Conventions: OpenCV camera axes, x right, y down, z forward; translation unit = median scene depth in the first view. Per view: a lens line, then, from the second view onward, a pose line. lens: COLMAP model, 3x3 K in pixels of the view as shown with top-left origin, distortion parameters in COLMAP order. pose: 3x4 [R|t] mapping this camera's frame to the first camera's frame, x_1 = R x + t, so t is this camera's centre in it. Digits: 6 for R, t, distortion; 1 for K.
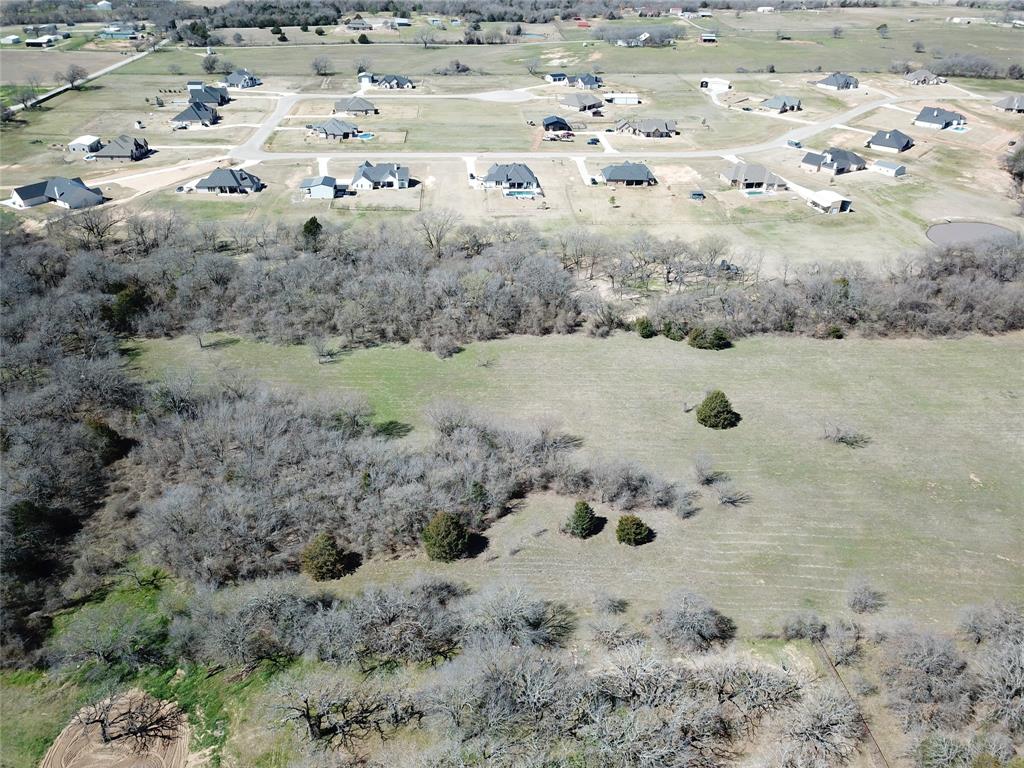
lens RADIAL K [[782.1, 0, 519.8], [0, 782.1, 377.7], [0, 0, 1]] dist [0.028744, -0.029264]
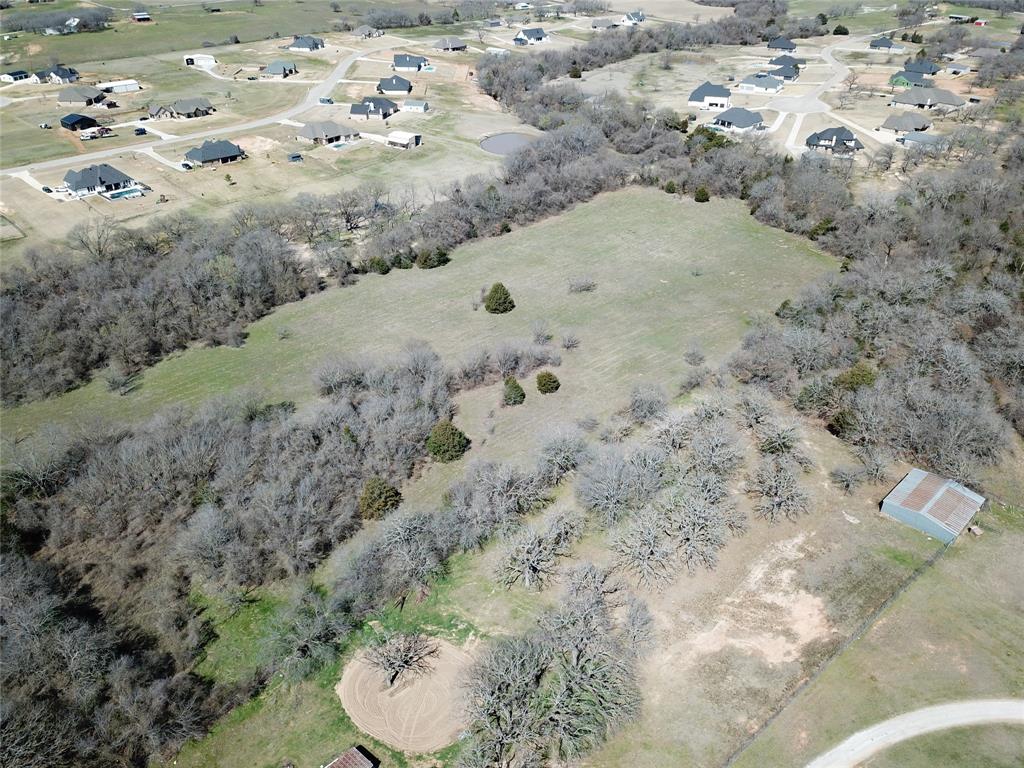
lens RADIAL K [[782.1, 0, 519.8], [0, 782.1, 377.7], [0, 0, 1]] dist [0.028744, -0.029264]
pose [[0.732255, -0.364175, 0.575482, -0.261964], [0.348182, 0.926422, 0.143221, -0.004403], [-0.585296, 0.095498, 0.805176, 0.000470]]
